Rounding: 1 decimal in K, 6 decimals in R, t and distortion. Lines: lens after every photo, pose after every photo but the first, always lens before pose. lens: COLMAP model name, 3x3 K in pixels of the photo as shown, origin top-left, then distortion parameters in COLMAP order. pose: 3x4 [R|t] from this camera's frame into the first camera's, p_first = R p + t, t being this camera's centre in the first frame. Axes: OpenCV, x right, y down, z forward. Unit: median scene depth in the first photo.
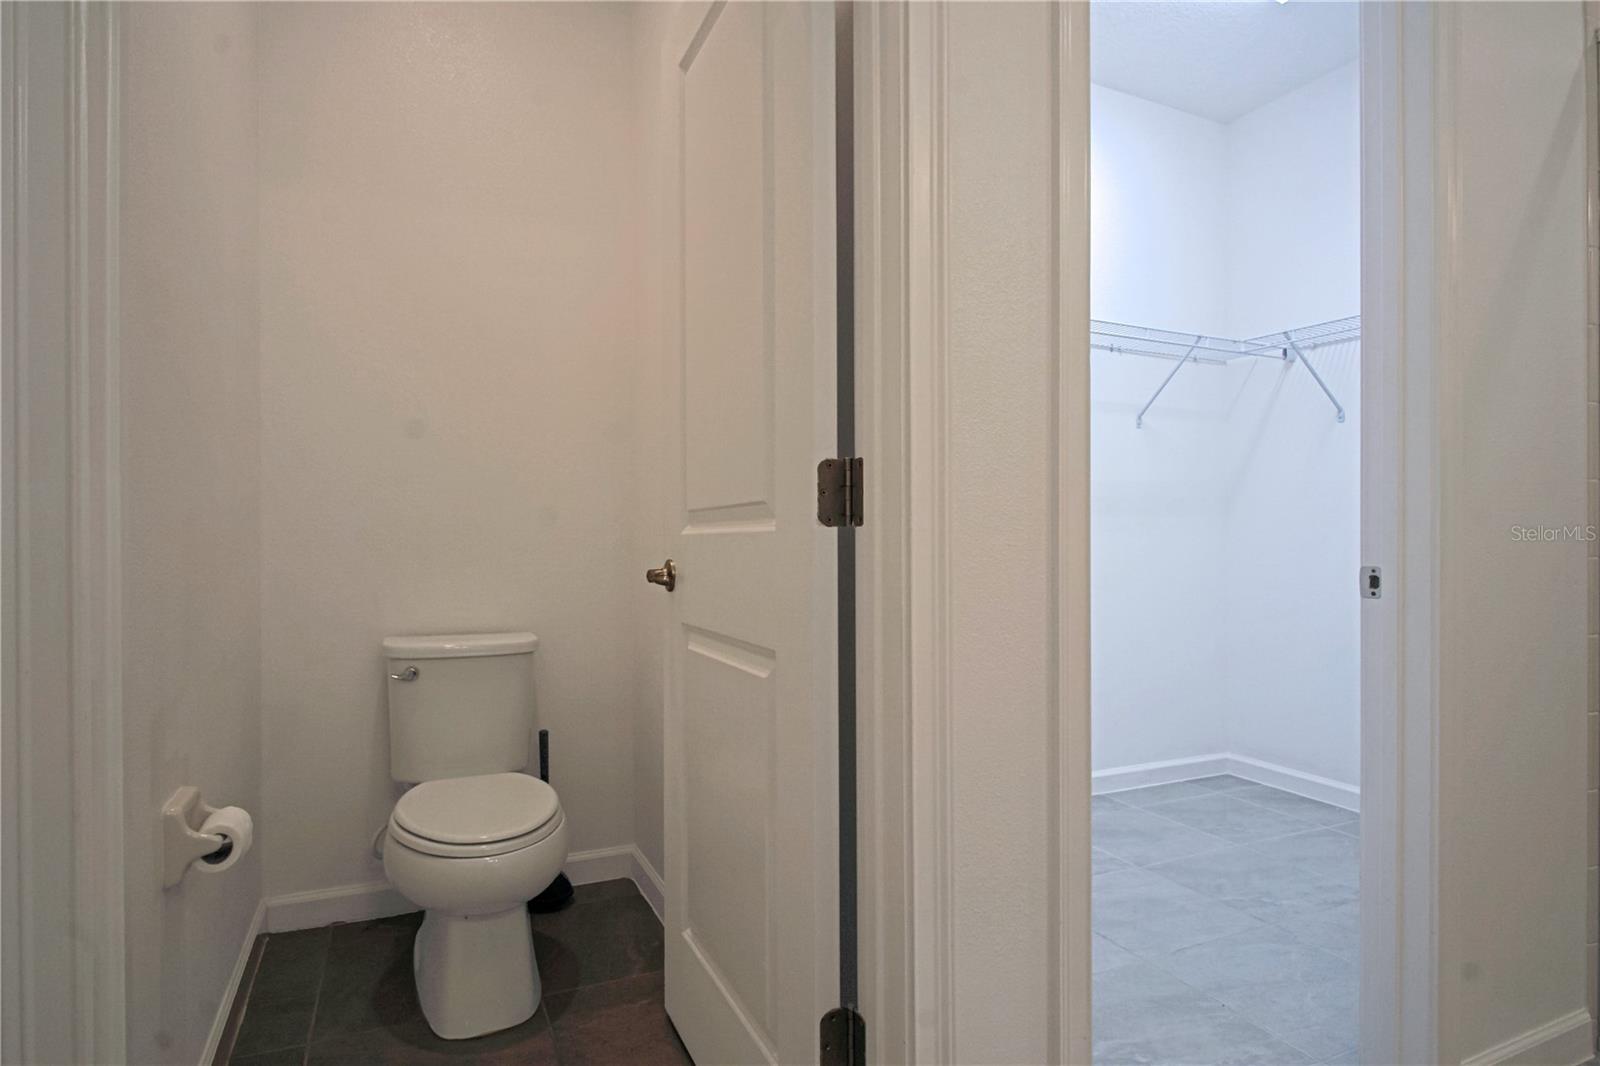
lens RADIAL K [[862.5, 0, 804.7], [0, 862.5, 539.8], [0, 0, 1]] dist [-0.005328, -0.000072]
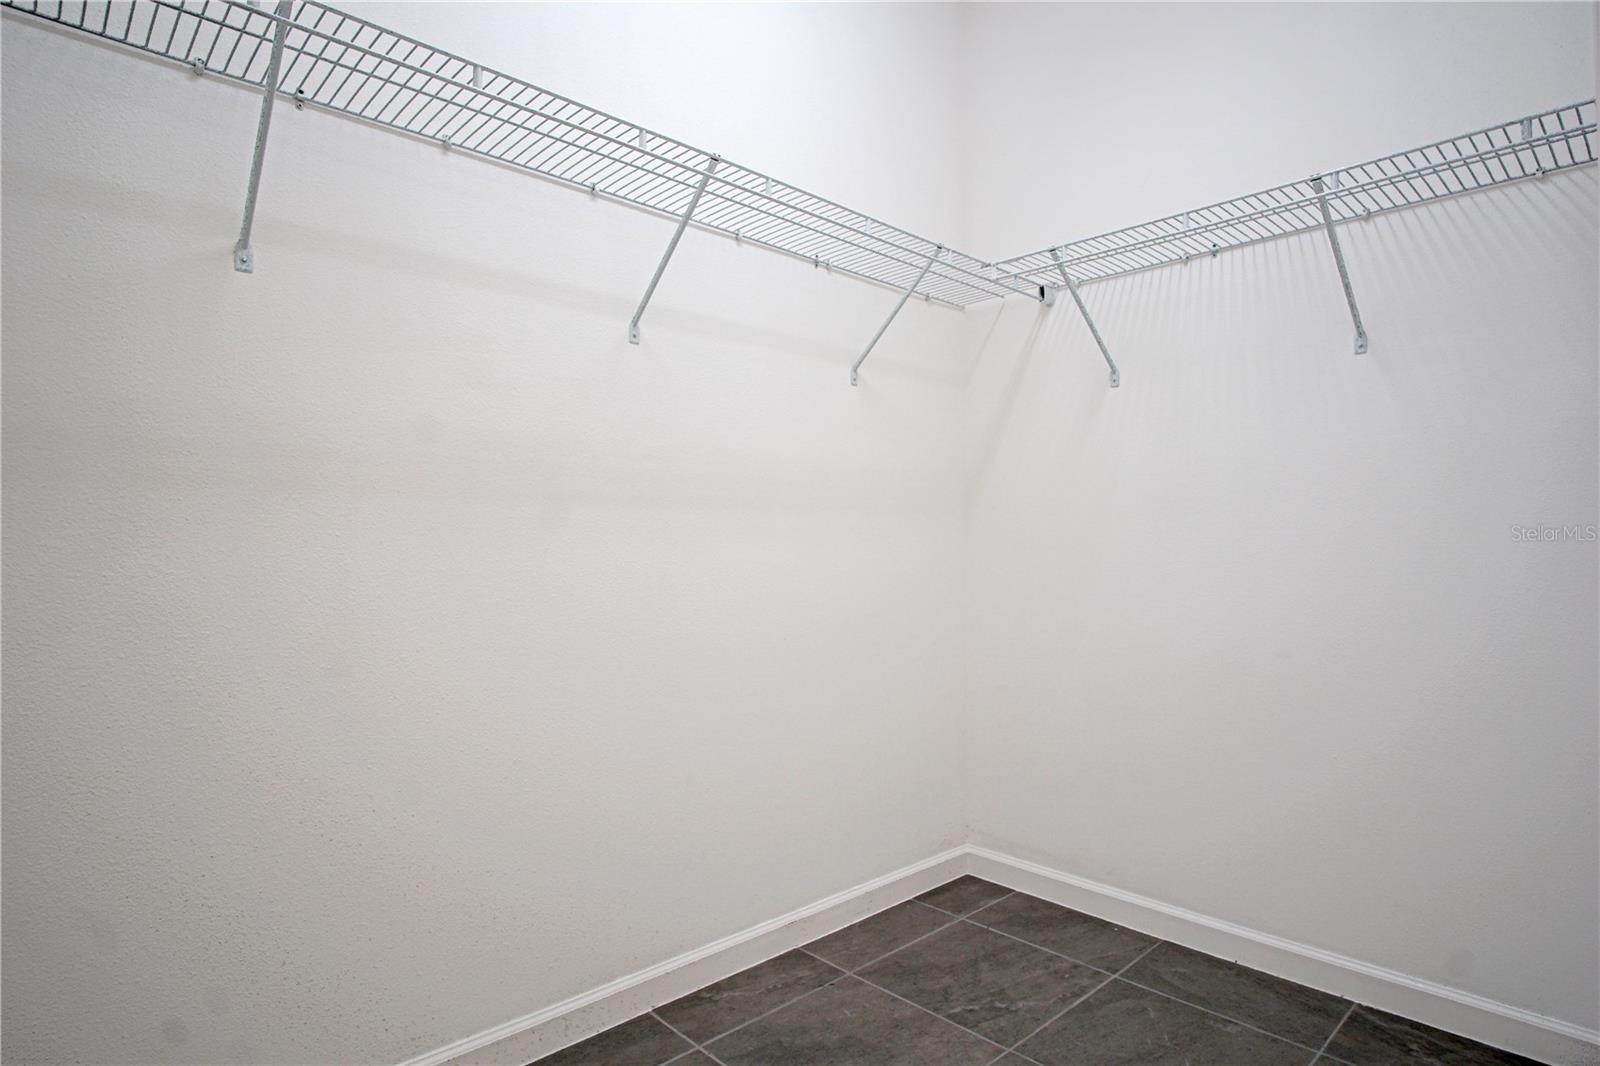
lens RADIAL K [[862.5, 0, 798.1], [0, 862.5, 537.3], [0, 0, 1]] dist [-0.005328, -0.000072]
pose [[0.950789, 0.009831, 0.309682, 0.136990], [-0.005111, 0.999858, -0.016049, 0.003084], [-0.309796, 0.013676, 0.950705, 0.370506]]
